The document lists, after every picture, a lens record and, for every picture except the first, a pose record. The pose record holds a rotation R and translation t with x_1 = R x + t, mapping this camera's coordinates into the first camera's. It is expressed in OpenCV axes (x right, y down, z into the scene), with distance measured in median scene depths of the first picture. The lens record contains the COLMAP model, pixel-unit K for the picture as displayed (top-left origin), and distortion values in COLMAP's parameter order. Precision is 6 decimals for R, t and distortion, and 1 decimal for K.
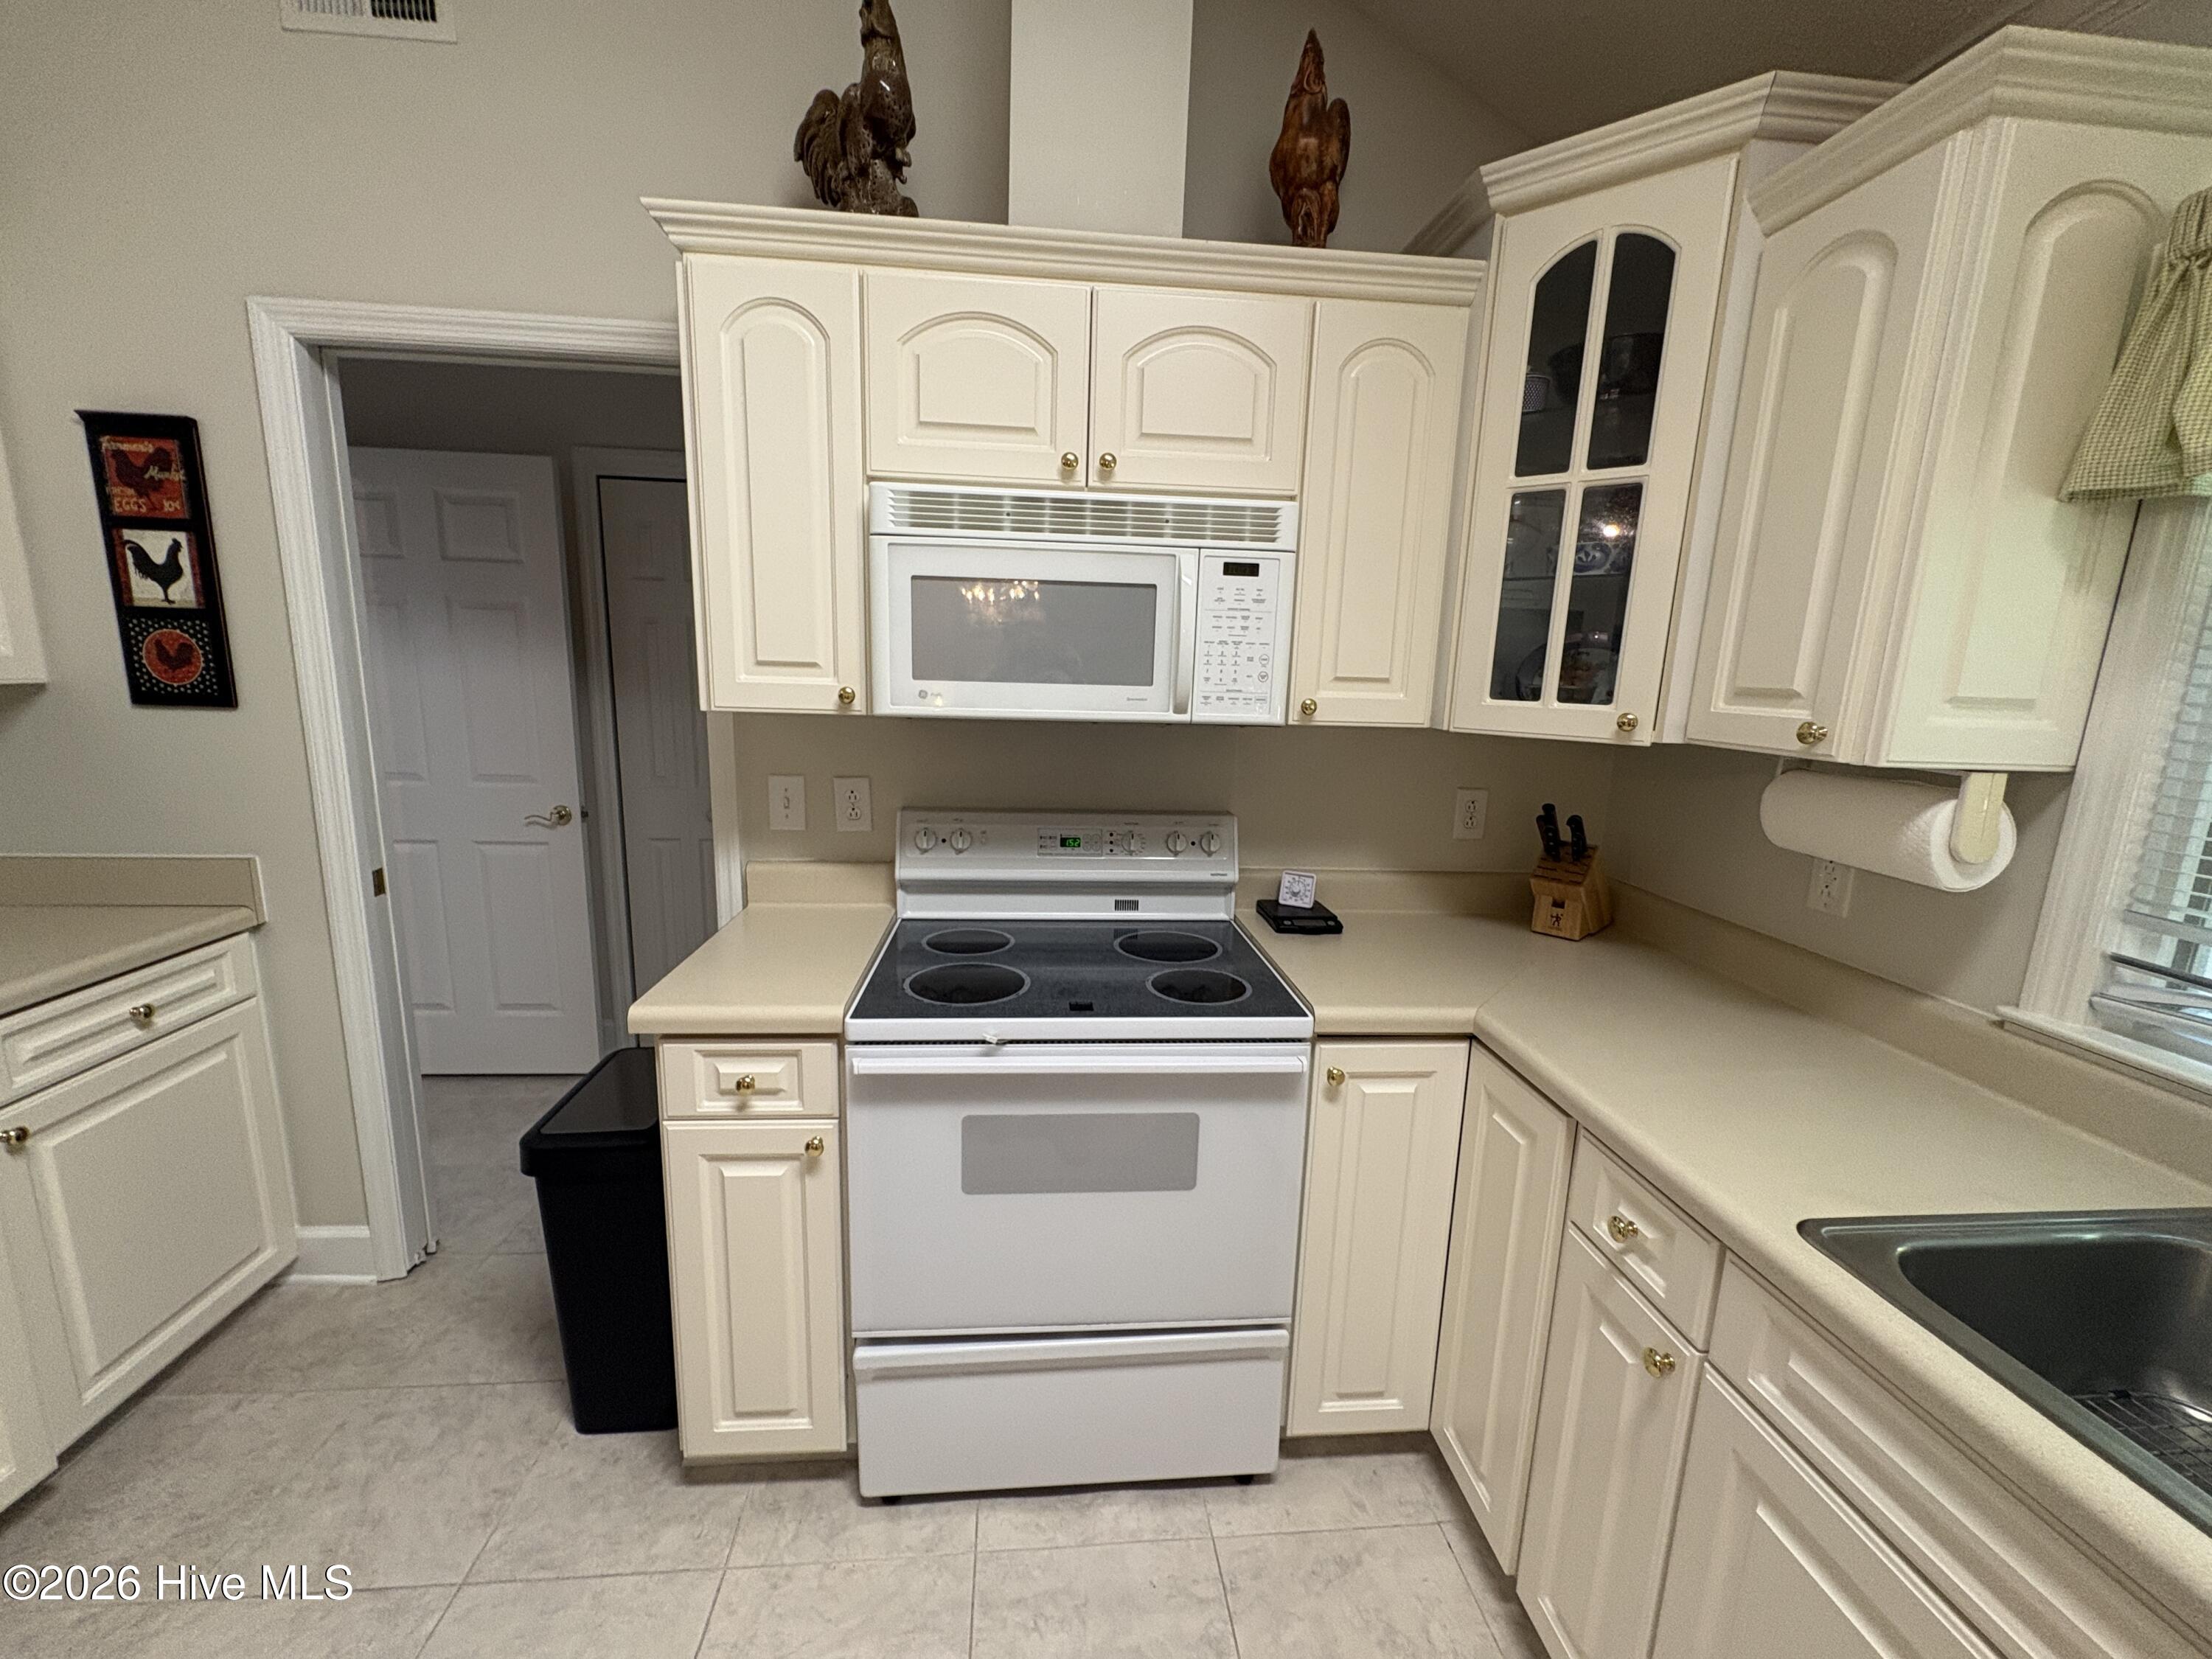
lens RADIAL K [[879.3, 0, 1104.5], [0, 879.3, 828.6], [0, 0, 1]] dist [-0.000474, 0.000032]
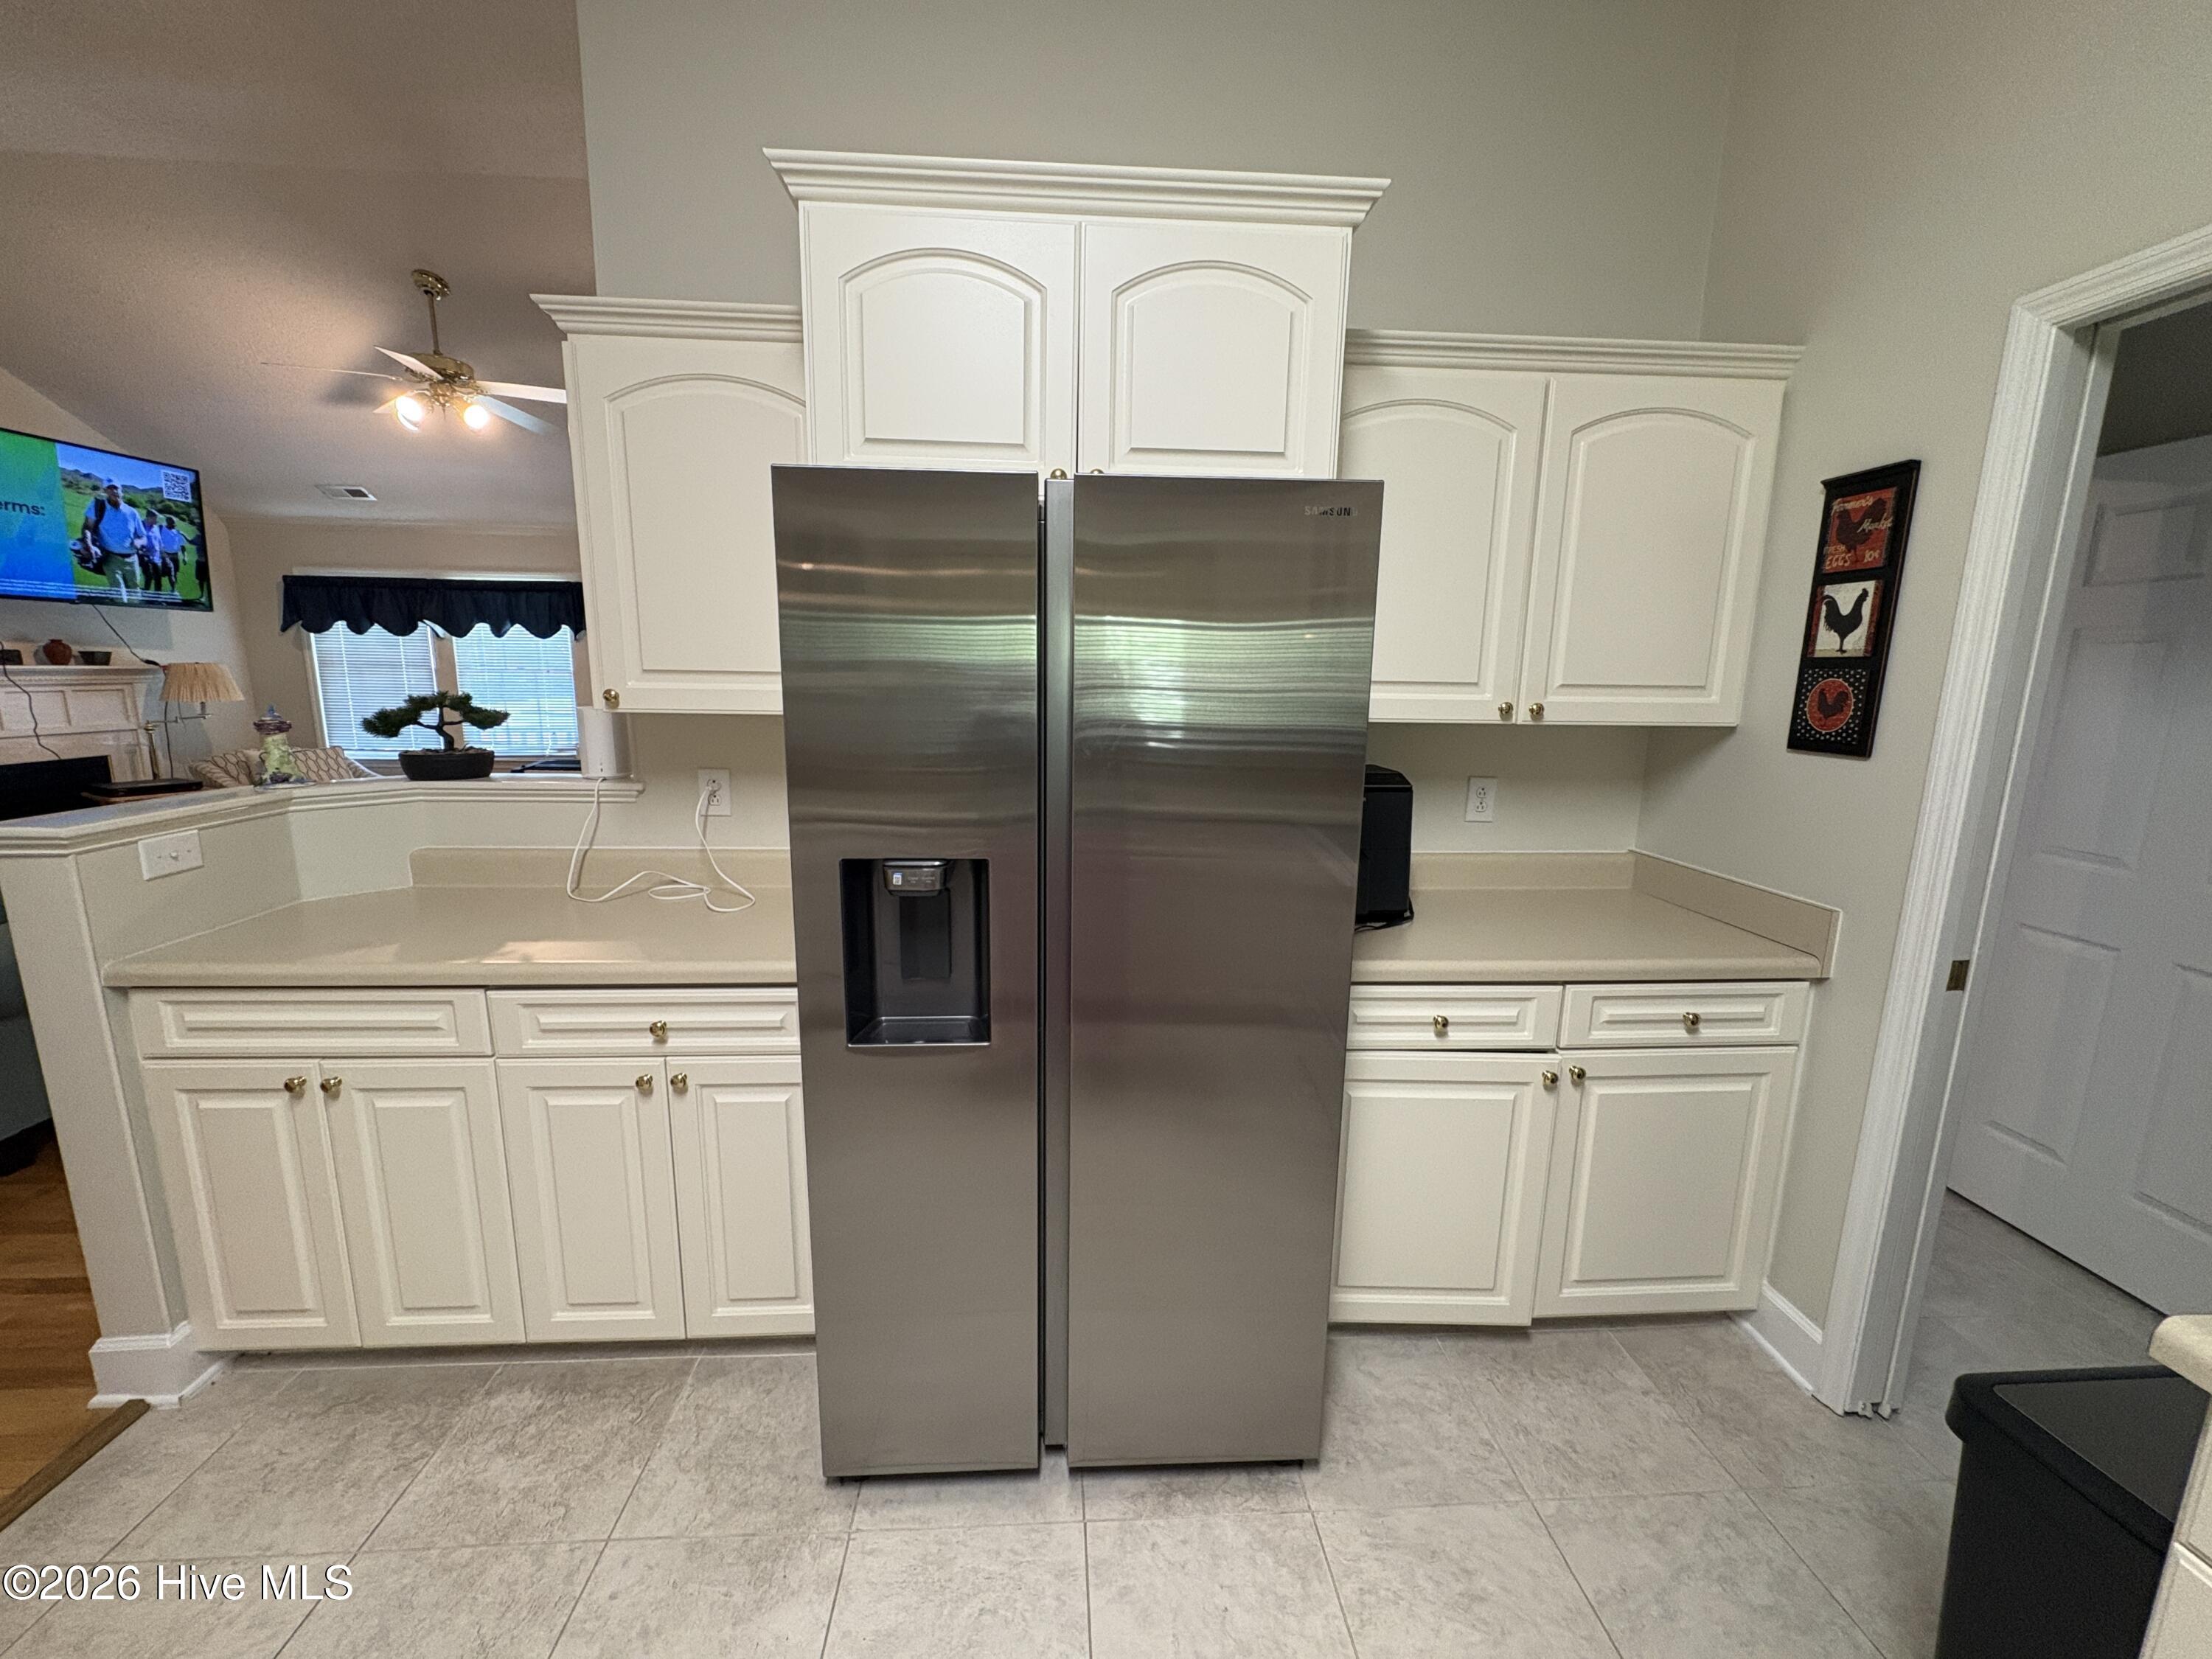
lens RADIAL K [[879.3, 0, 1105.1], [0, 879.3, 825.5], [0, 0, 1]] dist [-0.000474, 0.000032]
pose [[-0.027554, 0.146489, -0.988828, -0.004131], [-0.200259, 0.968341, 0.149034, -0.043801], [0.979355, 0.202128, 0.002655, 0.202781]]
